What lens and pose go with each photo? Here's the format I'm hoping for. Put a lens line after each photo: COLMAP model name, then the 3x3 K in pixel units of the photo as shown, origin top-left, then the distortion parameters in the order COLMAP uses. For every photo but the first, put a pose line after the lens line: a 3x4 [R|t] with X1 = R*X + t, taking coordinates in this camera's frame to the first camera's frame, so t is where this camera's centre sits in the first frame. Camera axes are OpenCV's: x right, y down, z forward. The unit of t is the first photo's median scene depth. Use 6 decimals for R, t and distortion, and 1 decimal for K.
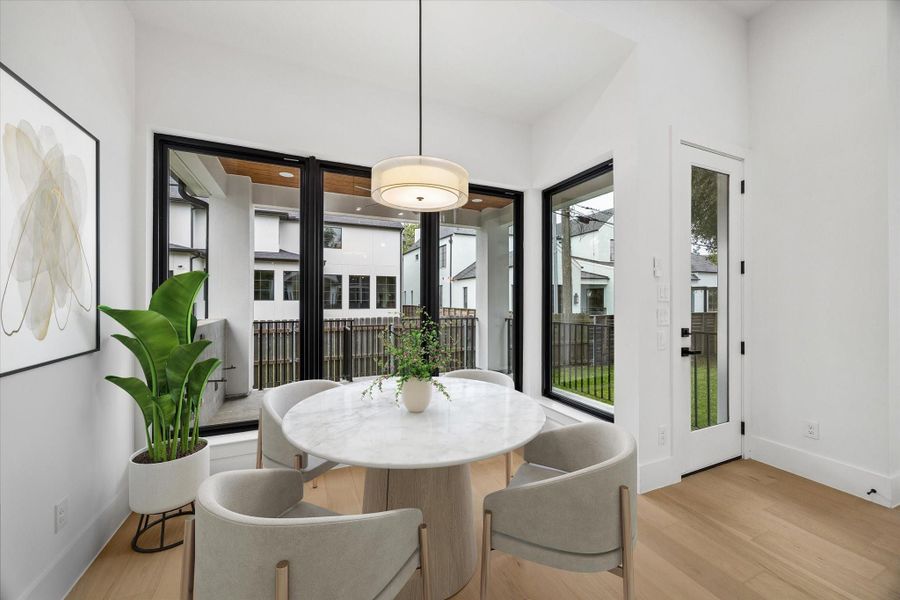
lens RADIAL K [[343.2, 0, 450.0], [0, 343.2, 300.0], [0, 0, 1]] dist [-0.001314, -0.000162]
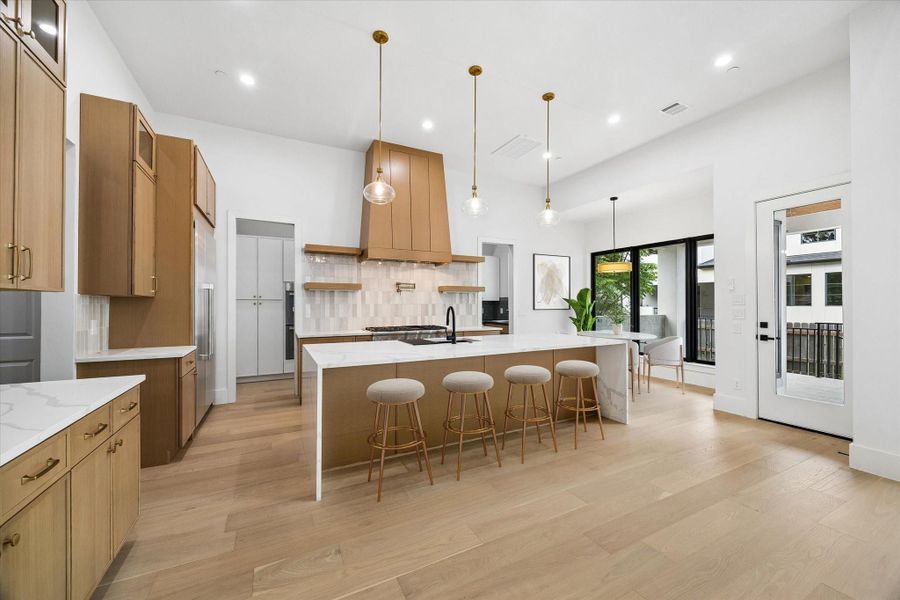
lens RADIAL K [[343.2, 0, 450.0], [0, 343.2, 300.0], [0, 0, 1]] dist [-0.001314, -0.000162]
pose [[0.056859, -0.013748, -0.998288, 0.411358], [-0.003014, 0.999898, -0.013942, 0.001683], [0.998378, 0.003802, 0.056812, -0.093159]]
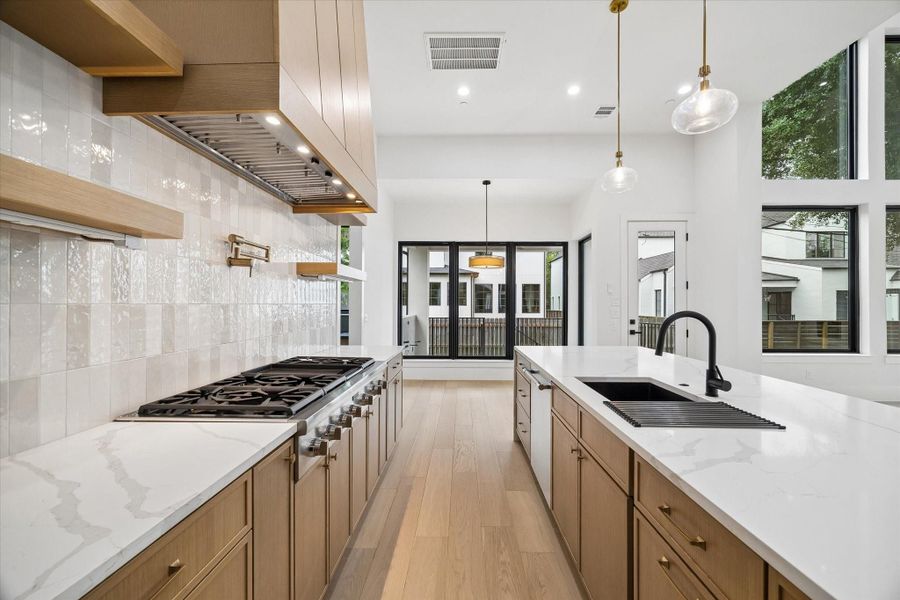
lens RADIAL K [[343.2, 0, 450.0], [0, 343.2, 300.0], [0, 0, 1]] dist [-0.001314, -0.000162]
pose [[0.899923, -0.005889, -0.436008, 0.117091], [-0.001141, 0.999874, -0.015861, 0.001069], [0.436046, 0.014771, 0.899803, -0.216336]]
